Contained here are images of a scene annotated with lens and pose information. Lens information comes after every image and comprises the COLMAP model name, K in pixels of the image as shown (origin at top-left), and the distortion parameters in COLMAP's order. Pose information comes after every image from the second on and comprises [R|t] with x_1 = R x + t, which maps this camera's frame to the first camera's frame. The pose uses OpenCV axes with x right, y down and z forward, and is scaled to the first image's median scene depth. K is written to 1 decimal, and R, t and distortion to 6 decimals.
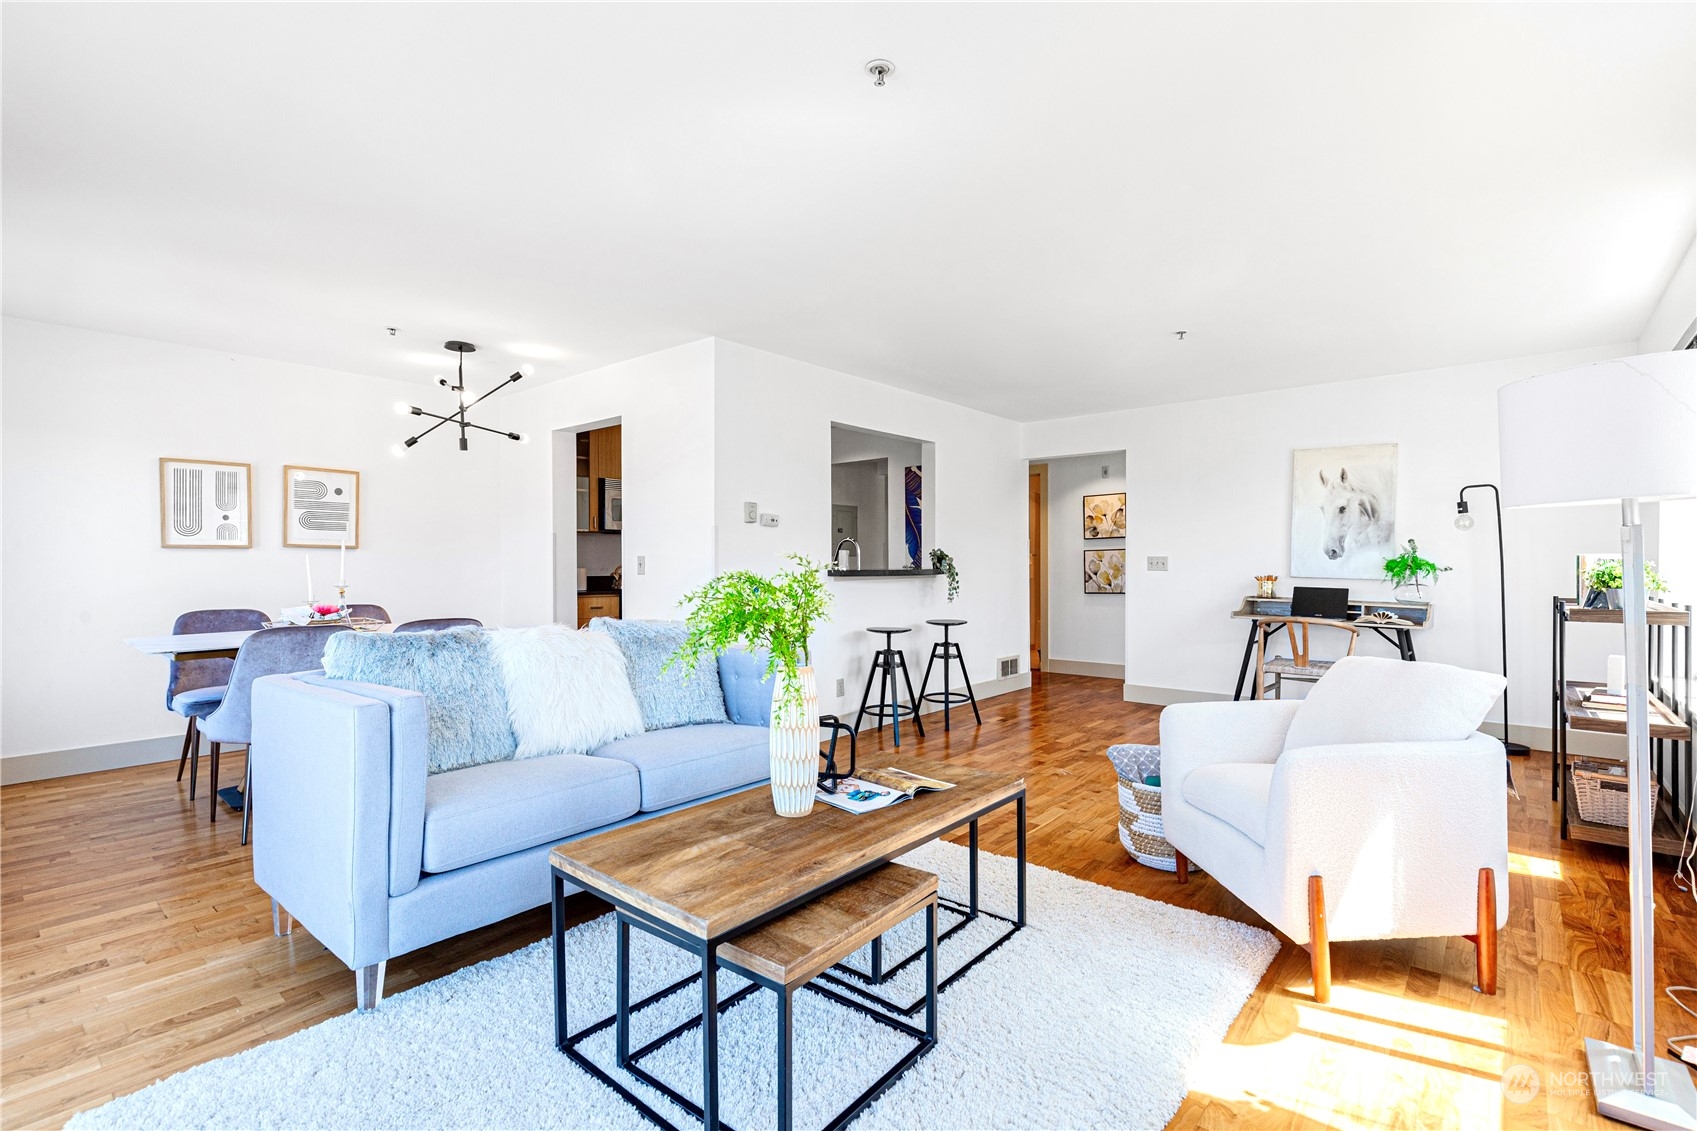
lens RADIAL K [[776.7, 0, 863.8], [0, 776.7, 568.0], [0, 0, 1]] dist [0.001469, -0.000027]
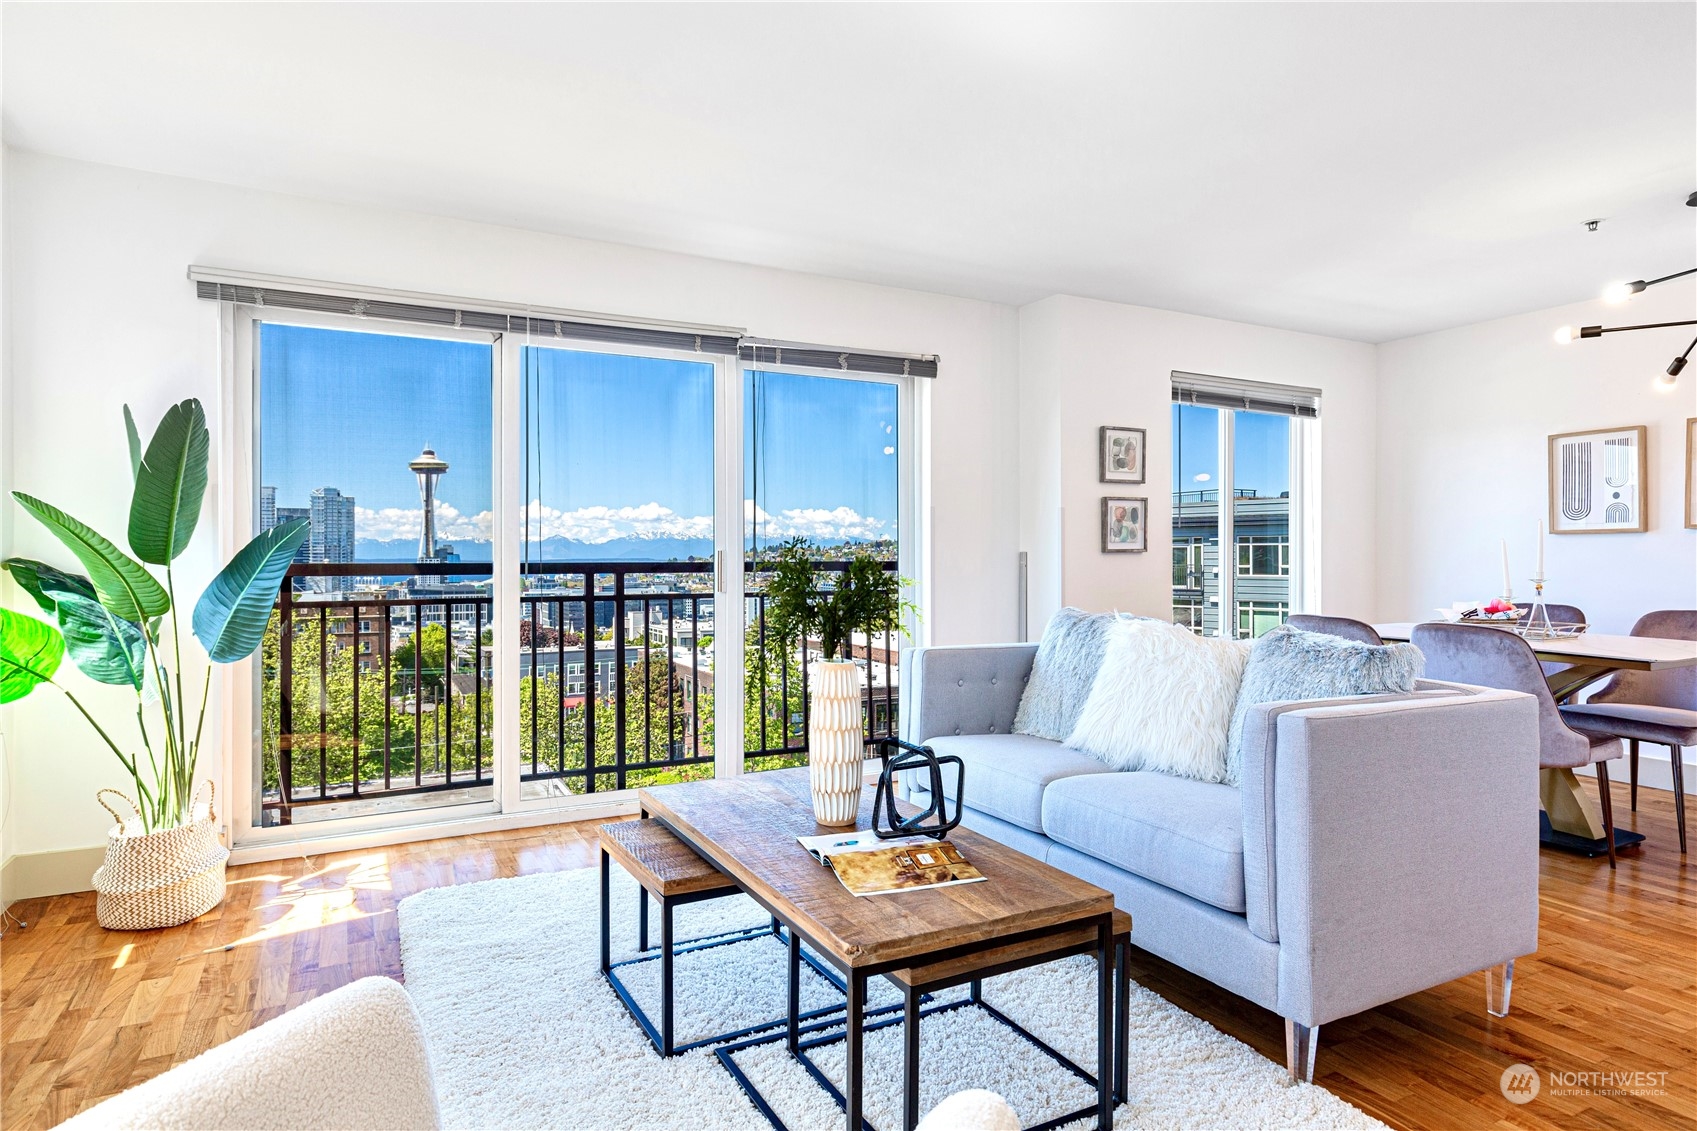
lens RADIAL K [[952.8, 0, 848.5], [0, 952.8, 556.5], [0, 0, 1]] dist [0.009719, -0.001053]
pose [[-0.377790, 0.000811, -0.925891, 0.376130], [-0.006594, 0.999972, 0.003566, 0.000739], [0.925868, 0.007452, -0.377774, 0.575468]]
